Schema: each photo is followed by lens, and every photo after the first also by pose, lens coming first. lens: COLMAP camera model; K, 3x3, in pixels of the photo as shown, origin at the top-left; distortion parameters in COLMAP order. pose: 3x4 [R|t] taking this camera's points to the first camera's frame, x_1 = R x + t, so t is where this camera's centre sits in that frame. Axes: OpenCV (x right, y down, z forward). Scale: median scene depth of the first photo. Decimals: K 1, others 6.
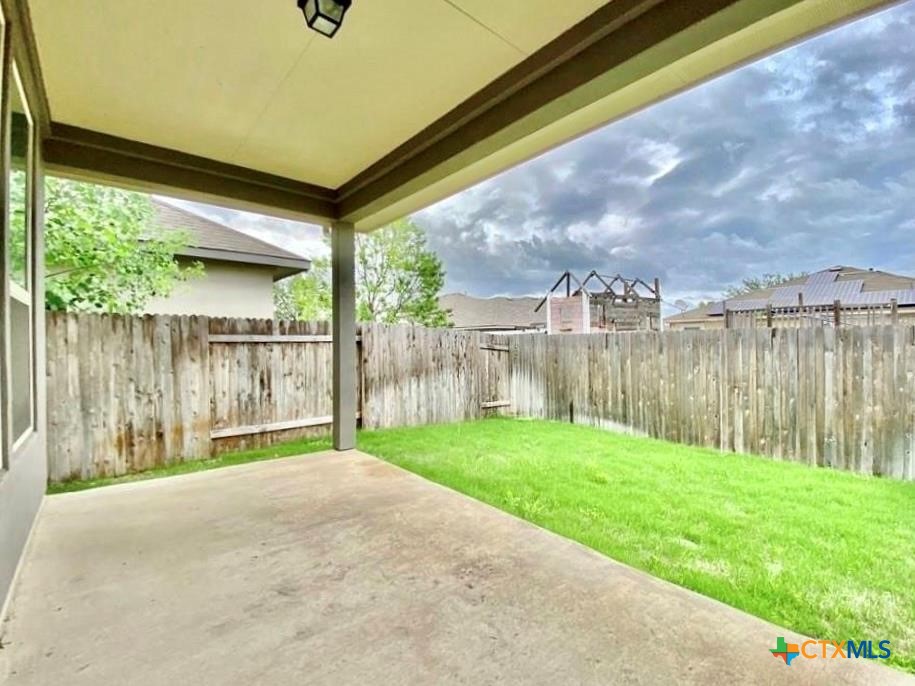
lens RADIAL K [[431.3, 0, 458.1], [0, 431.3, 343.1], [0, 0, 1]] dist [0.022754, -0.000654]
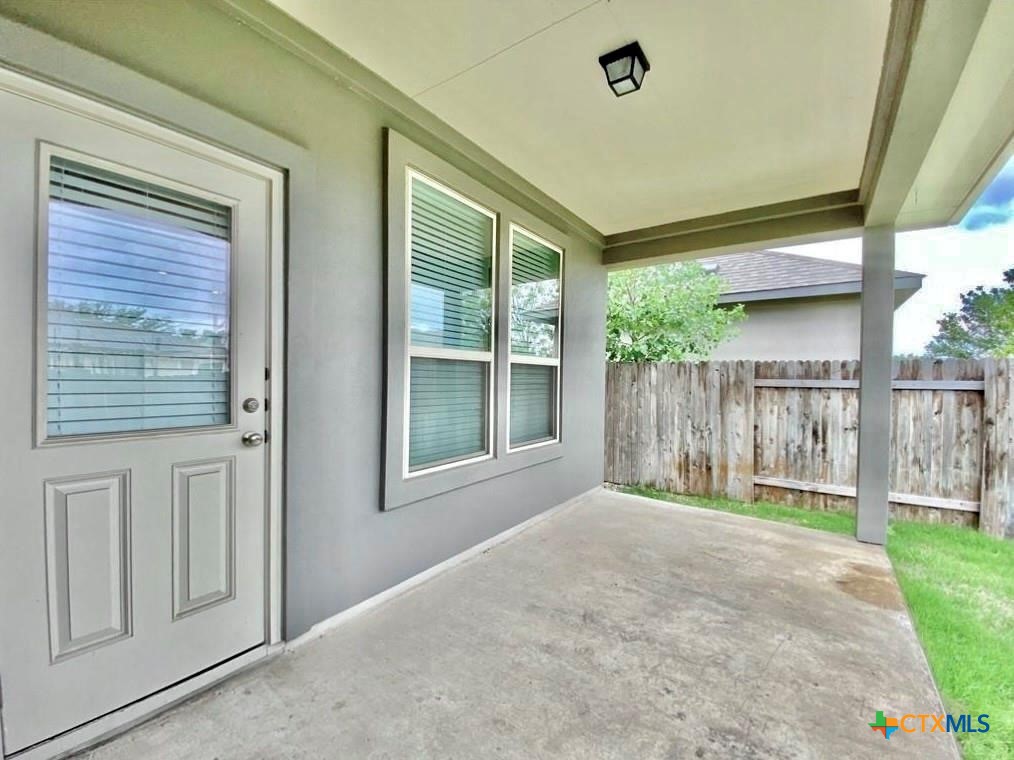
lens RADIAL K [[432.8, 0, 508.6], [0, 432.8, 380.1], [0, 0, 1]] dist [0.004620, -0.000579]
pose [[0.246484, 0.015317, -0.969026, 0.266678], [-0.010797, 0.999856, 0.013058, -0.025553], [0.969087, 0.007244, 0.246614, 0.216446]]
